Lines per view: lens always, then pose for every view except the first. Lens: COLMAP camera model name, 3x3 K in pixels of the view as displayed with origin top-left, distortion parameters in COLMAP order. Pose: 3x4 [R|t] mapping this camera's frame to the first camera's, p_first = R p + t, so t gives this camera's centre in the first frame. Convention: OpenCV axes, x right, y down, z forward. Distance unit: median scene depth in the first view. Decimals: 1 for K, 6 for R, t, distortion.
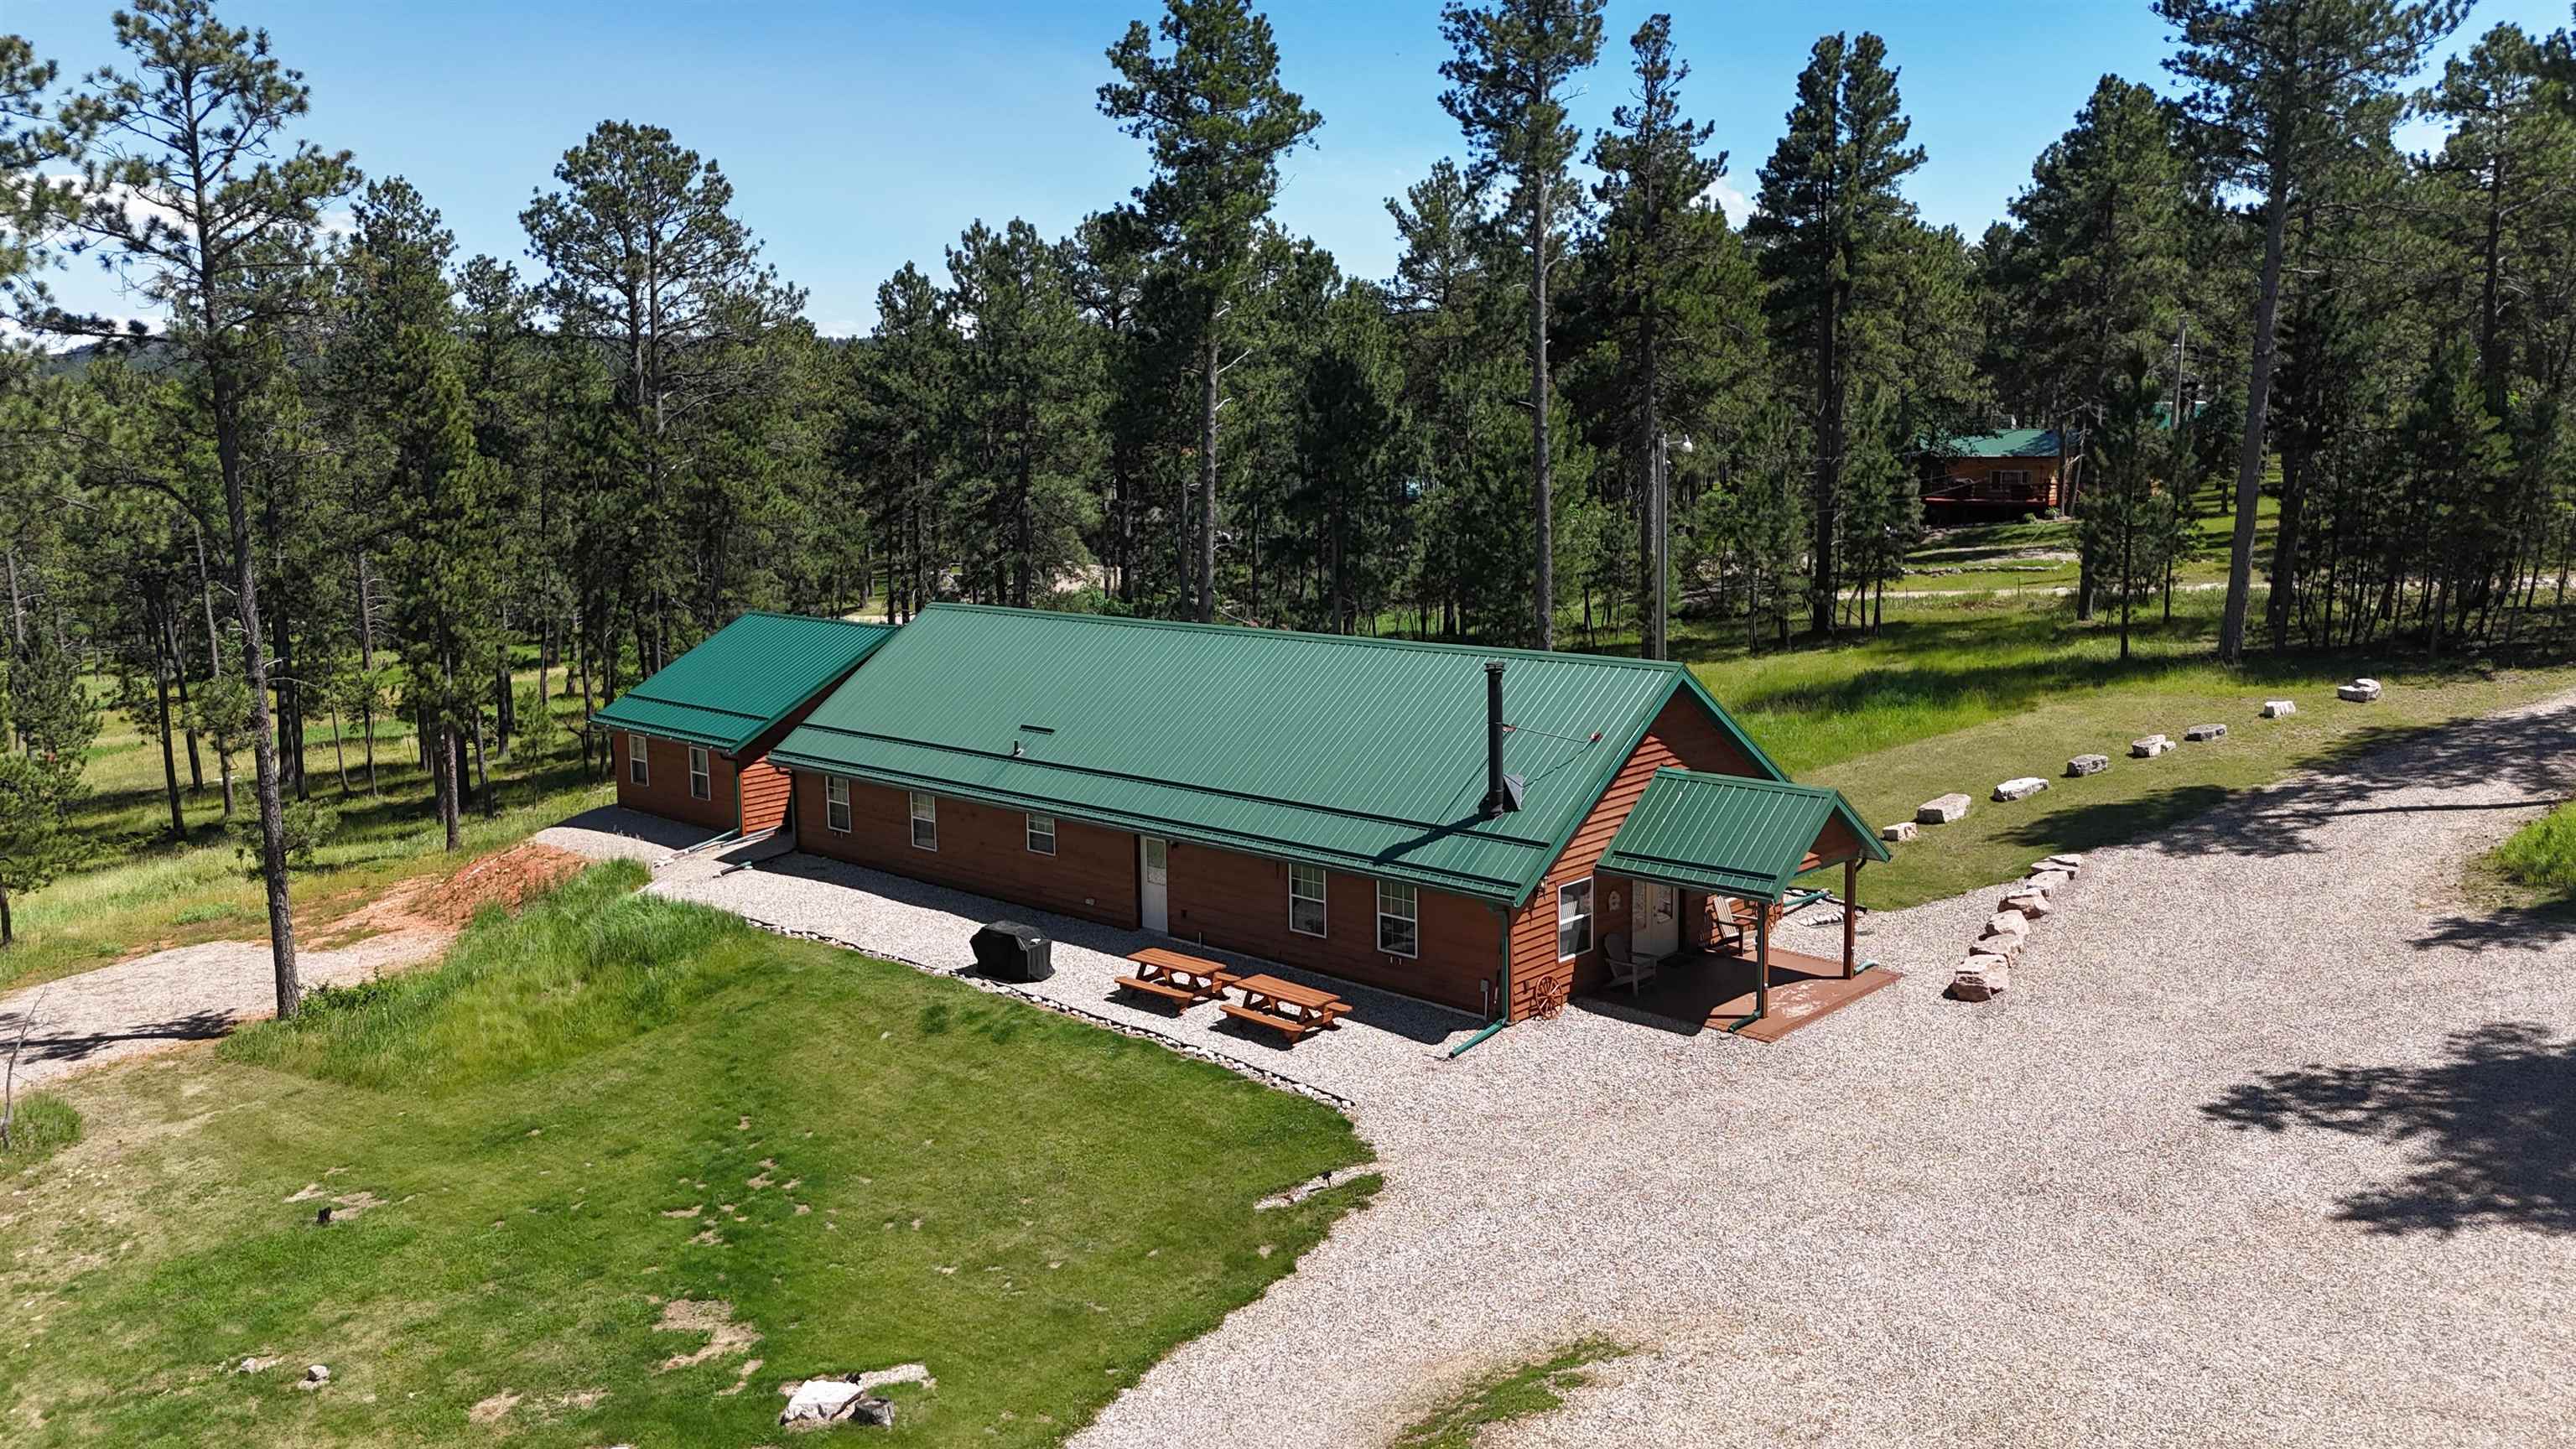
lens RADIAL K [[1796.7, 0, 1284.7], [0, 1796.7, 668.1], [0, 0, 1]] dist [0.021843, -0.006197]
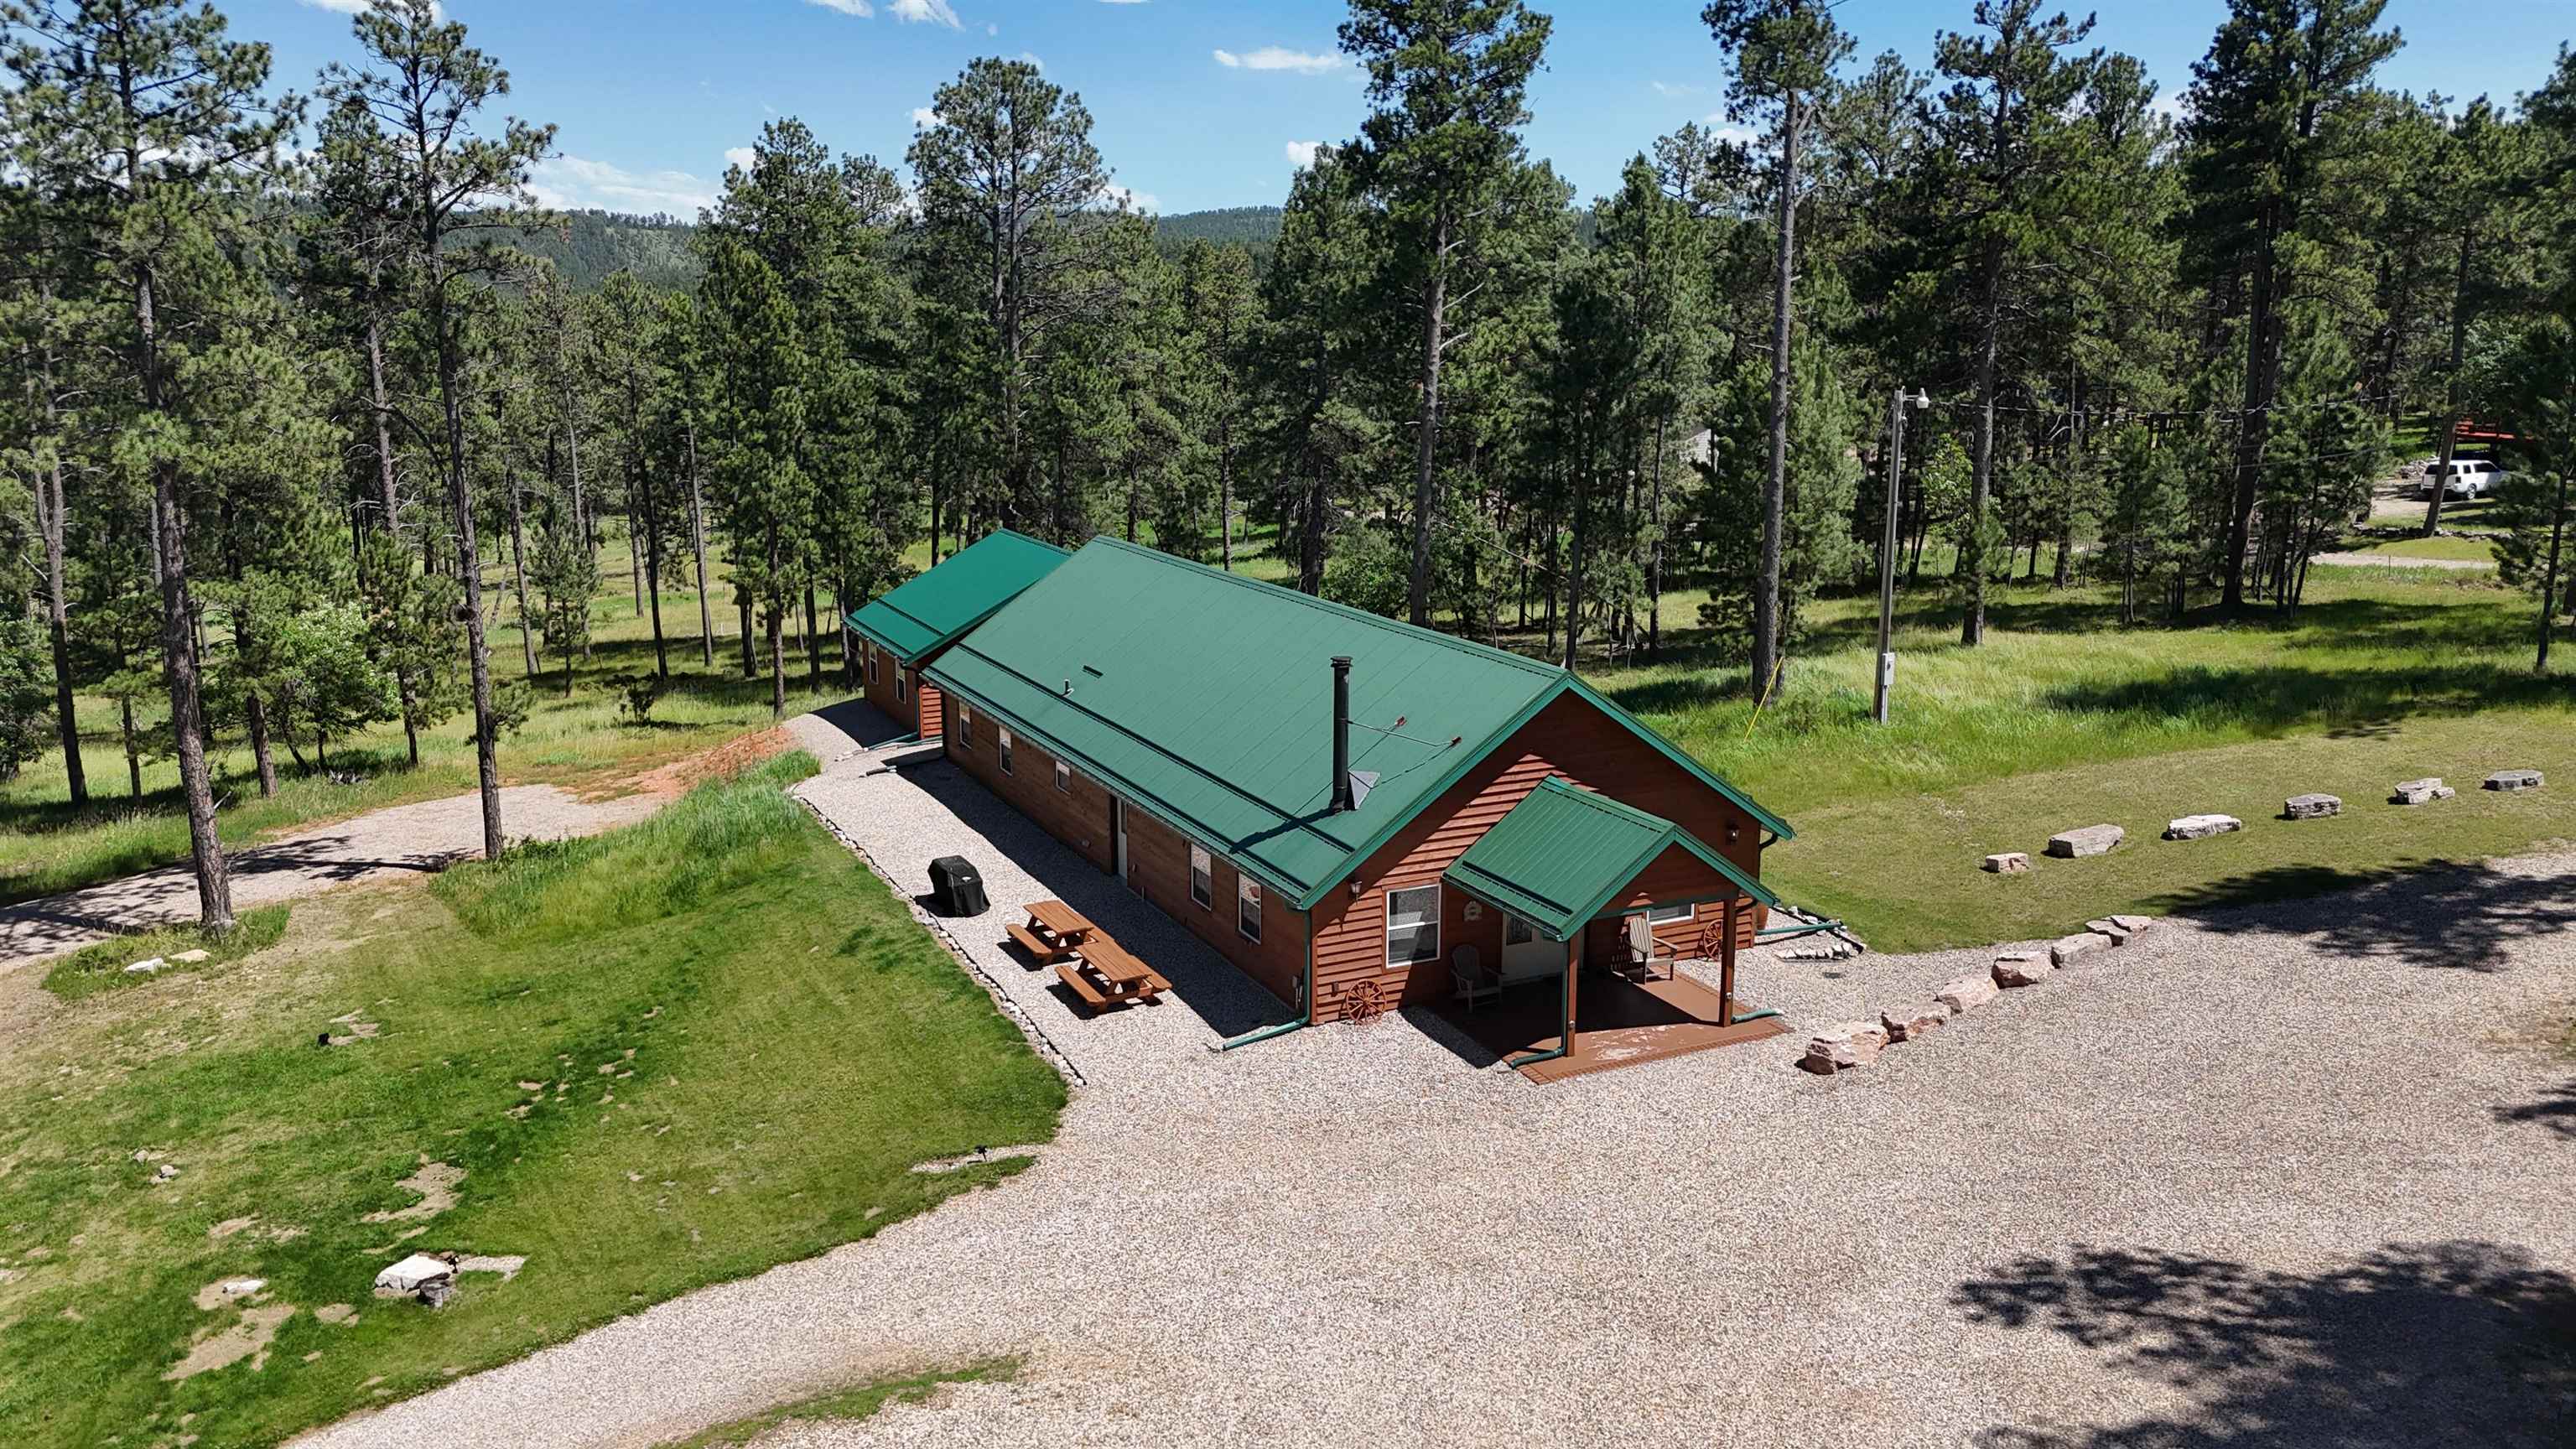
lens RADIAL K [[1795.9, 0, 1287.9], [0, 1795.9, 656.5], [0, 0, 1]] dist [0.011178, 0.005818]
pose [[0.942949, 0.079408, -0.323330, 0.400312], [-0.061940, 0.996027, 0.063980, -0.062761], [0.327126, -0.040303, 0.944121, 0.071907]]
